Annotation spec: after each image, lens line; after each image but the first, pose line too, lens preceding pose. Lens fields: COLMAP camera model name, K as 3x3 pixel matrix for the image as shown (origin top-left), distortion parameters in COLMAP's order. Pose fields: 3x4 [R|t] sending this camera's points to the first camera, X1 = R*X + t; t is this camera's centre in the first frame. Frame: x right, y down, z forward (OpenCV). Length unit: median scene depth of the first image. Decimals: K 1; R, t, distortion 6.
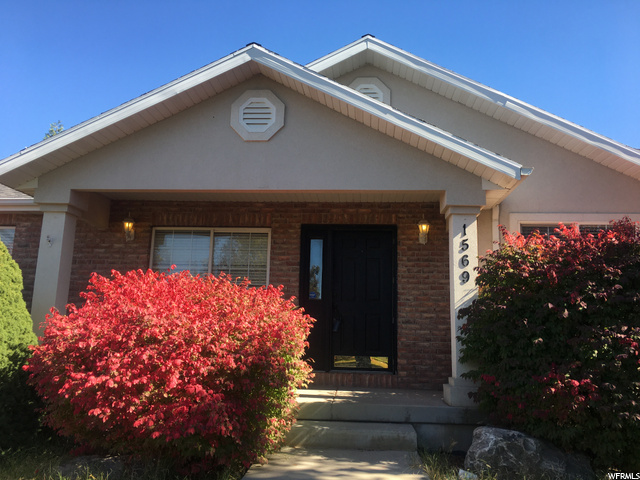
lens RADIAL K [[536.5, 0, 335.5], [0, 536.5, 240.0], [0, 0, 1]] dist [0.063729, -0.045860]
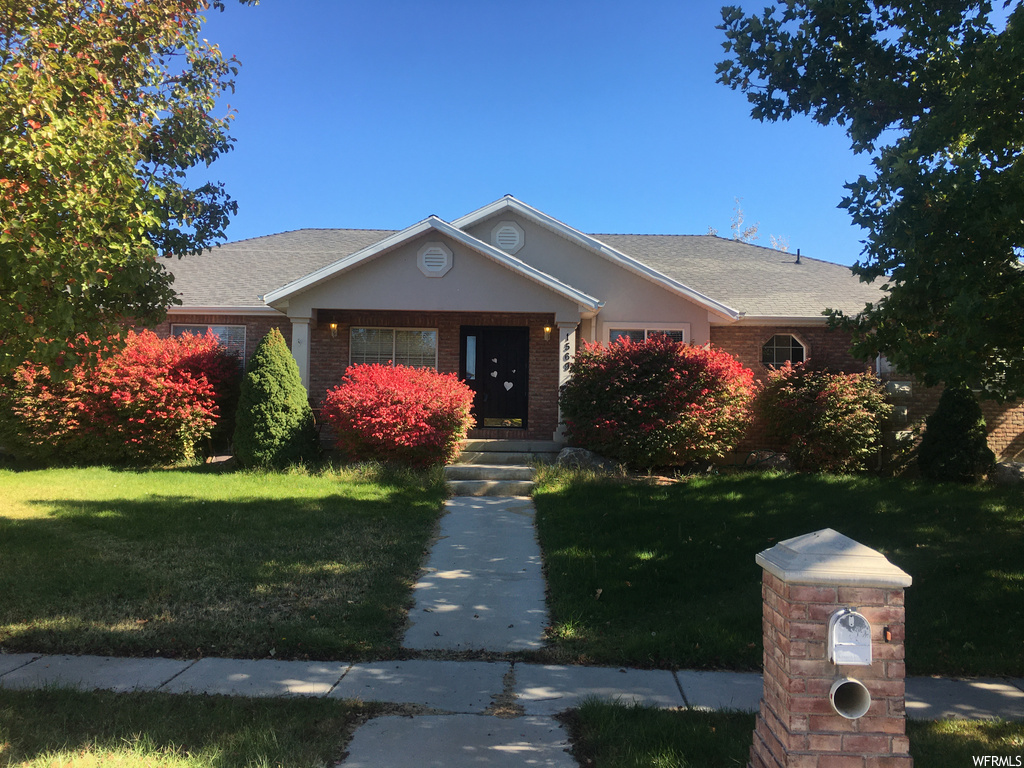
lens RADIAL K [[858.4, 0, 536.8], [0, 858.4, 384.0], [0, 0, 1]] dist [0.063729, -0.045860]
pose [[0.996939, -0.002621, 0.078134, -0.048142], [-0.007345, 0.991876, 0.127000, -0.192614], [-0.077832, -0.127185, 0.988821, -1.449711]]
